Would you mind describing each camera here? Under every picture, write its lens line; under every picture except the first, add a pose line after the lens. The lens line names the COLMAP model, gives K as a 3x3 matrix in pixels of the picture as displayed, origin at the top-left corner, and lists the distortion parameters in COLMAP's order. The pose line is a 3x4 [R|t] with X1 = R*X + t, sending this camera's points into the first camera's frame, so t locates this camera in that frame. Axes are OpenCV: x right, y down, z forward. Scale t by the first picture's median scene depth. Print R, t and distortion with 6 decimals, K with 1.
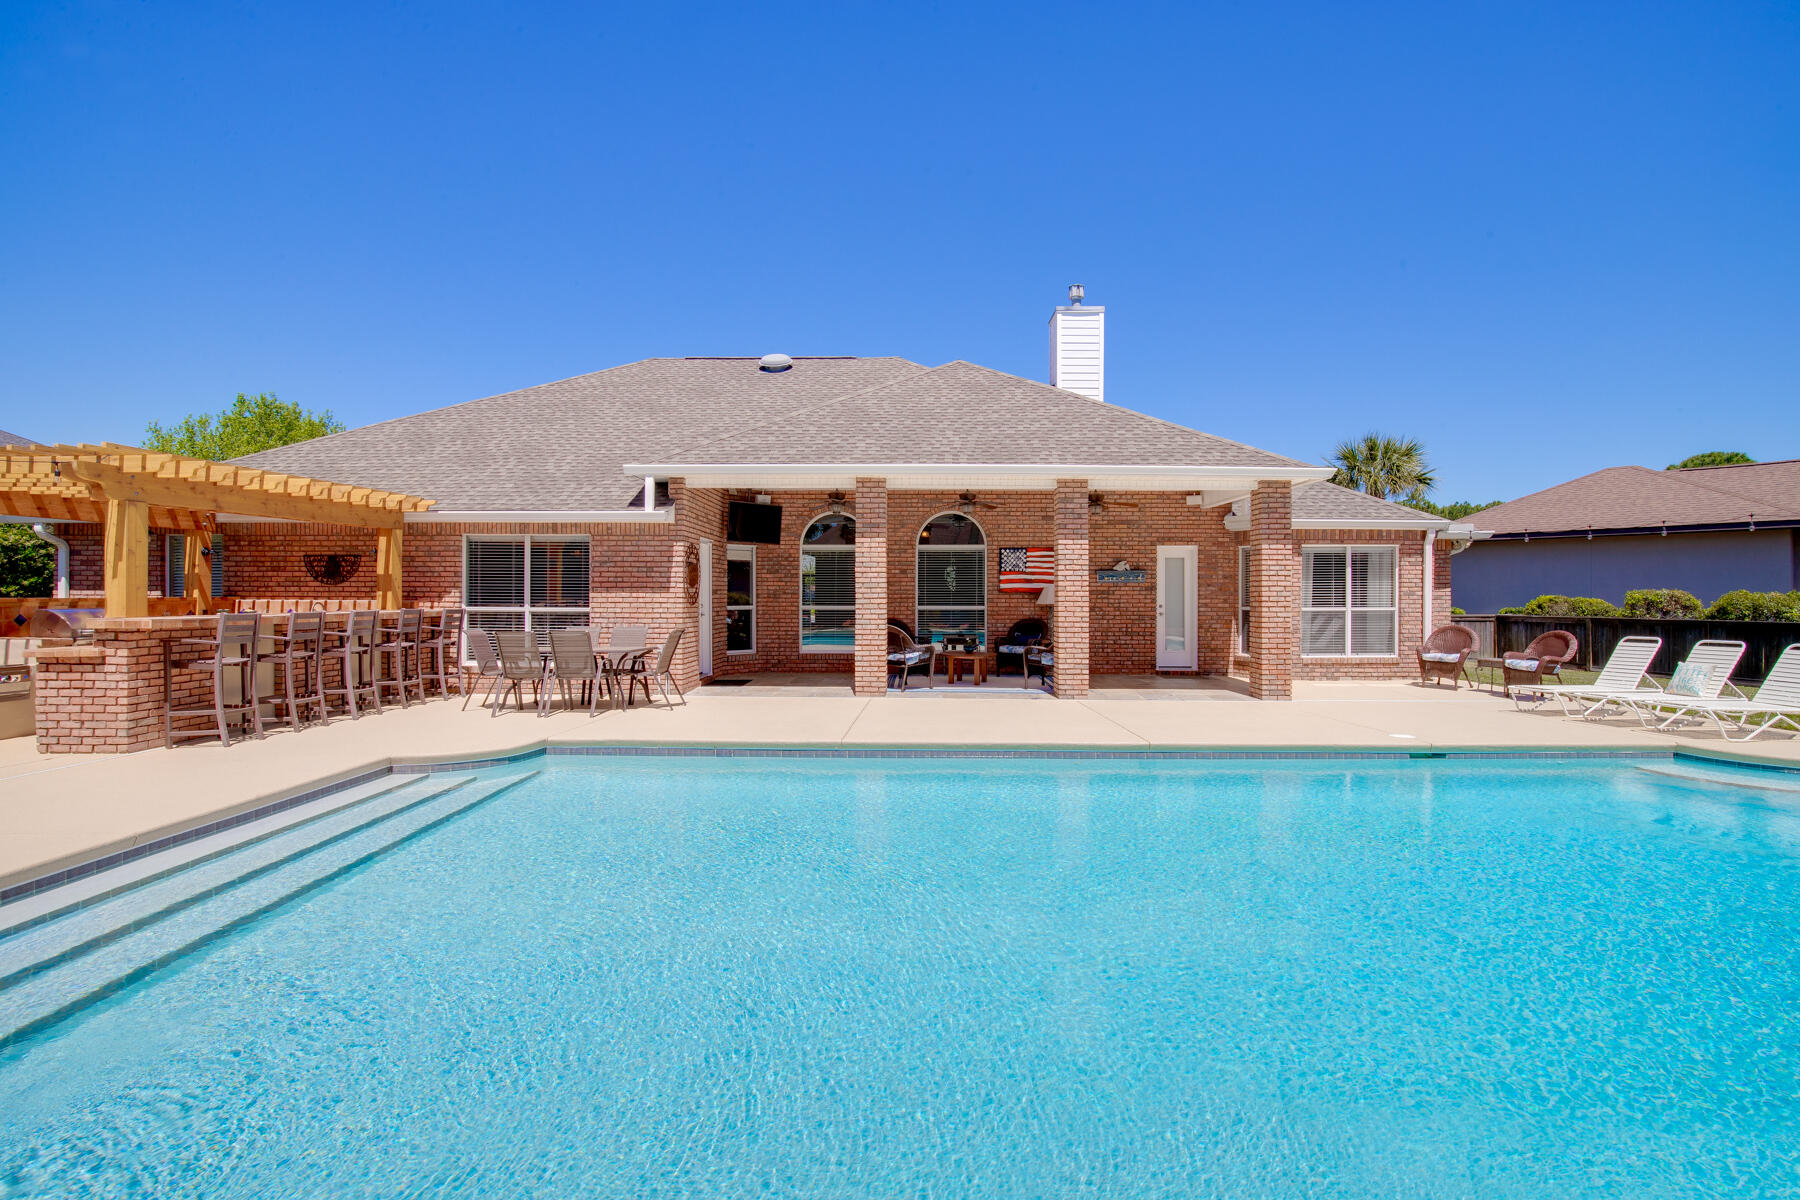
lens RADIAL K [[835.9, 0, 910.4], [0, 835.9, 599.1], [0, 0, 1]] dist [-0.022047, 0.000069]
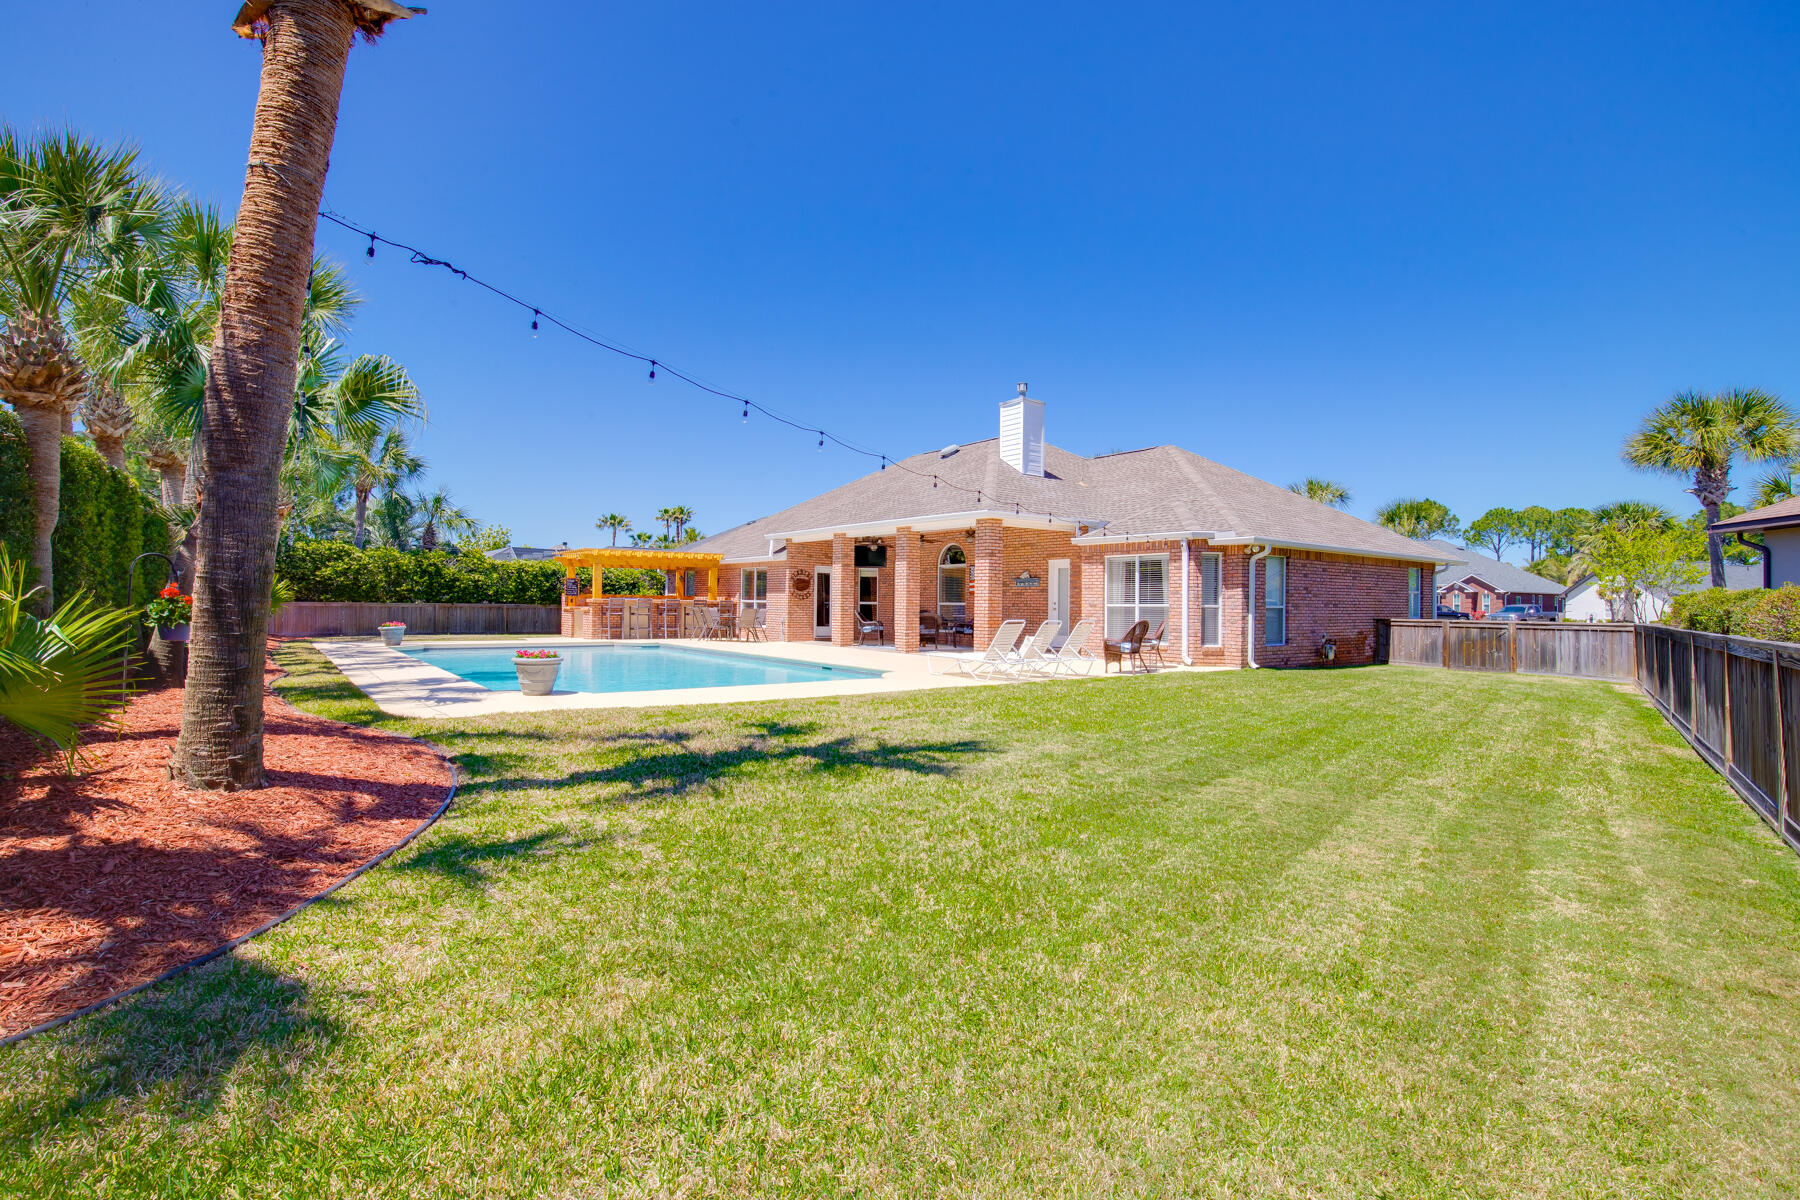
lens RADIAL K [[835.9, 0, 901.5], [0, 835.9, 603.5], [0, 0, 1]] dist [-0.022047, 0.000069]
pose [[0.622411, 0.004334, -0.782678, 1.326056], [-0.015338, 0.999860, -0.006661, 0.023626], [0.782540, 0.016151, 0.622391, -0.071565]]
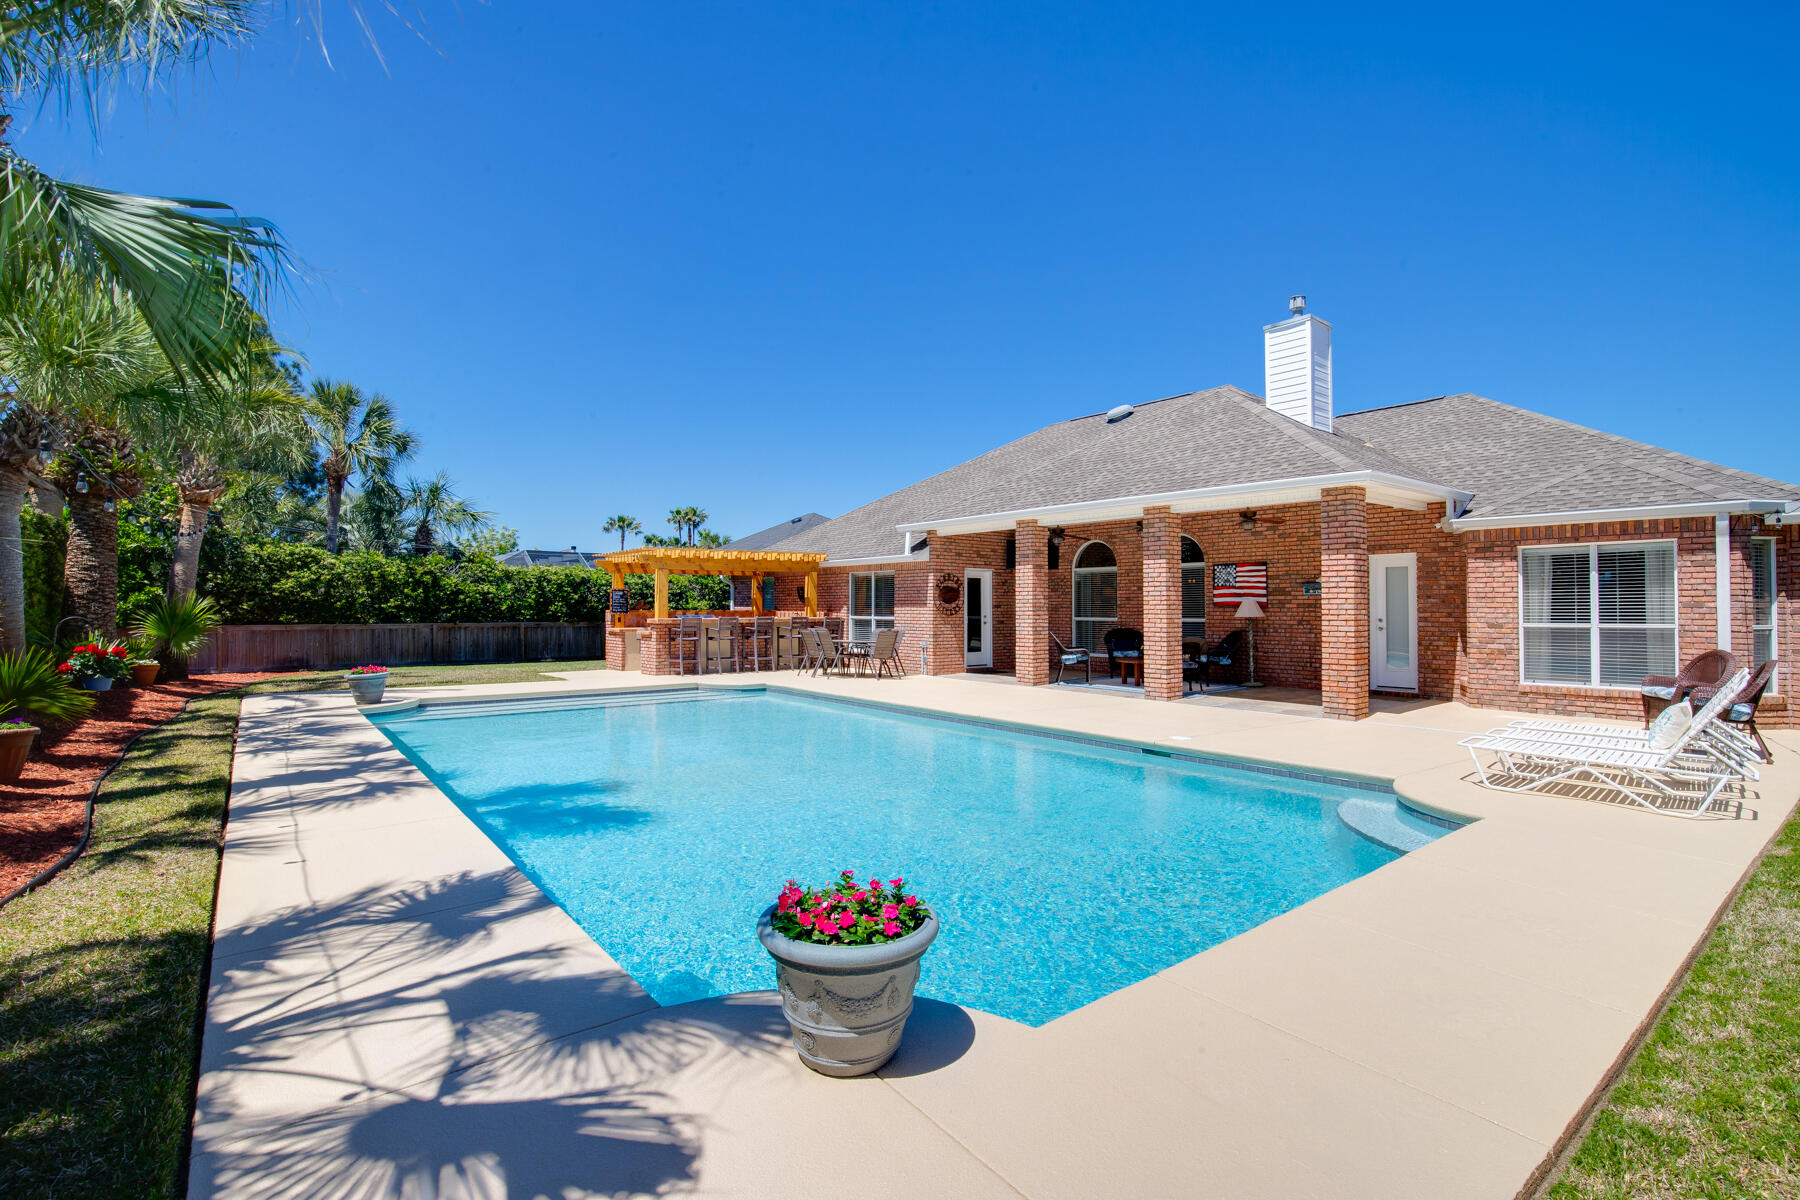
lens RADIAL K [[835.9, 0, 904.2], [0, 835.9, 600.3], [0, 0, 1]] dist [-0.022047, 0.000069]
pose [[0.628286, -0.008911, -0.777931, 0.735468], [-0.002755, 0.999903, -0.013678, 0.000645], [0.777977, 0.010737, 0.628200, 0.018239]]
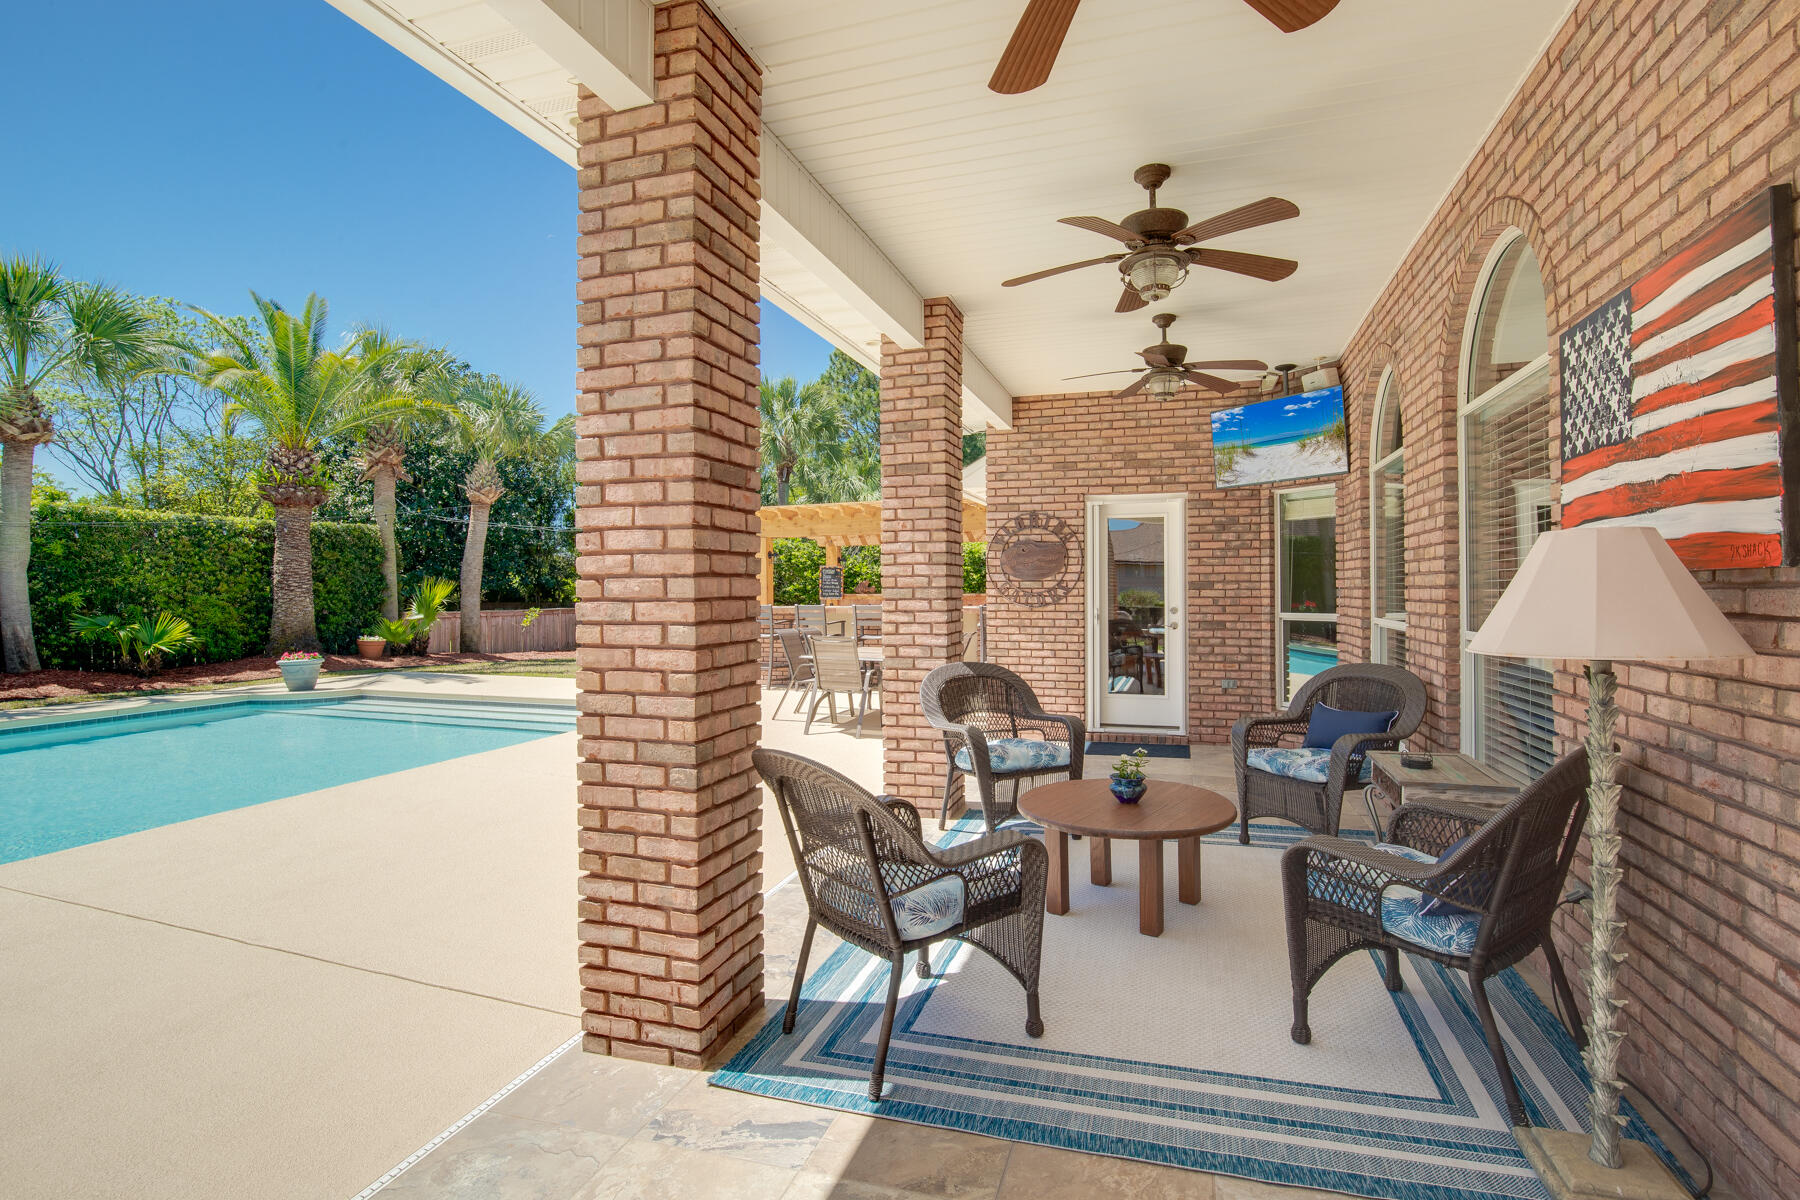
lens RADIAL K [[835.9, 0, 905.3], [0, 835.9, 594.7], [0, 0, 1]] dist [-0.022047, 0.000069]
pose [[-0.304107, 0.004970, -0.952625, 0.340997], [0.000057, 0.999986, 0.005199, -0.005252], [0.952638, 0.001527, -0.304103, 0.979931]]
